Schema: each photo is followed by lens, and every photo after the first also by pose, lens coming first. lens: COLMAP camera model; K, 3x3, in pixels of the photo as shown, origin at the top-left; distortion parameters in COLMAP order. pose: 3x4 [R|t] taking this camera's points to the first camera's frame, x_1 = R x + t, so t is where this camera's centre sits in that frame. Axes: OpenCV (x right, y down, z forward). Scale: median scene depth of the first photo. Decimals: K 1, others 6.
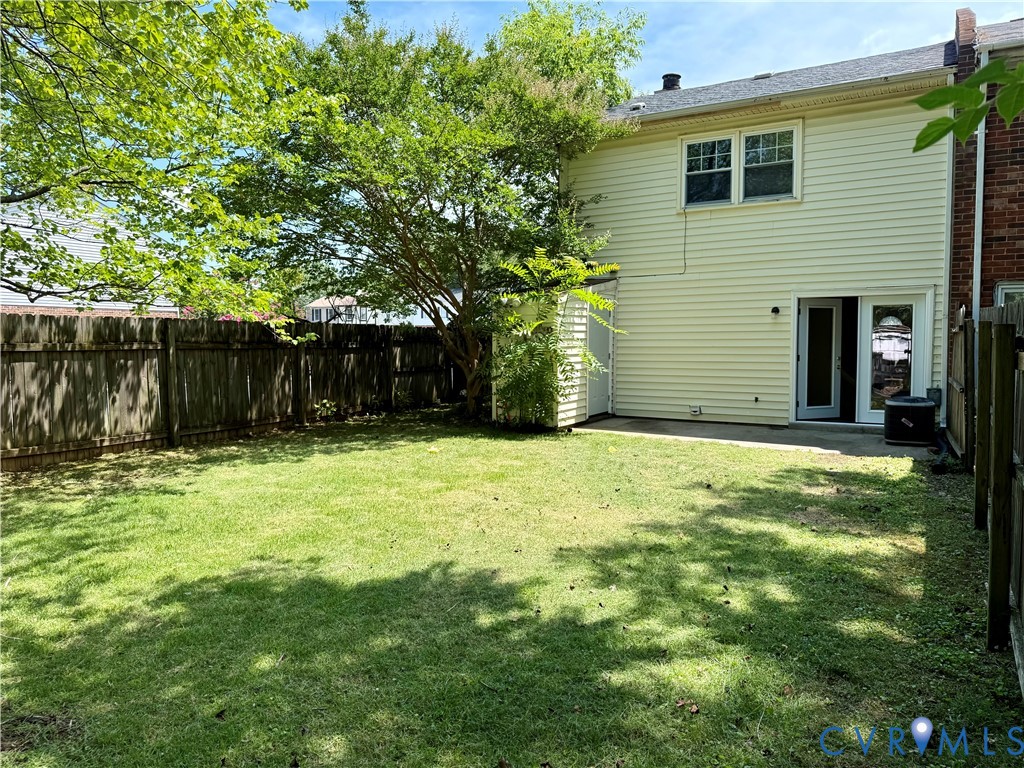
lens RADIAL K [[709.5, 0, 504.6], [0, 709.5, 385.4], [0, 0, 1]] dist [0.064055, -0.068149]
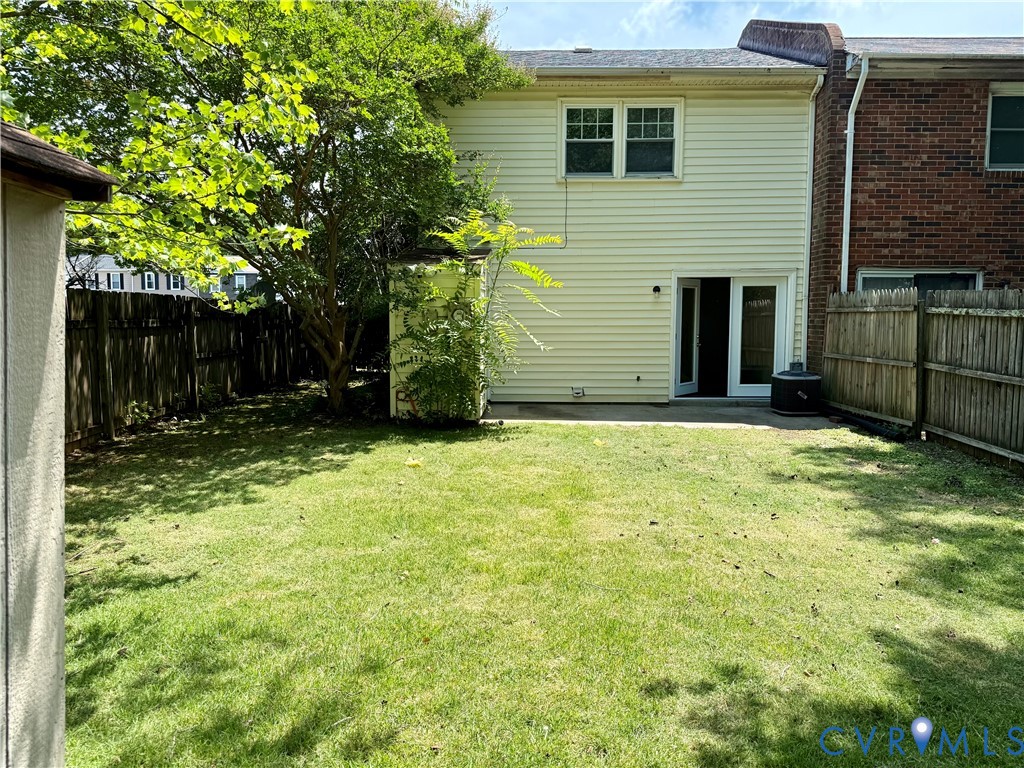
lens RADIAL K [[709.0, 0, 512.0], [0, 709.0, 384.0], [0, 0, 1]] dist [0.138071, -0.218167]
pose [[0.874941, -0.042083, 0.482398, -0.292974], [0.027624, 0.998932, 0.037041, -0.014745], [-0.483441, -0.019082, 0.875169, 0.218665]]
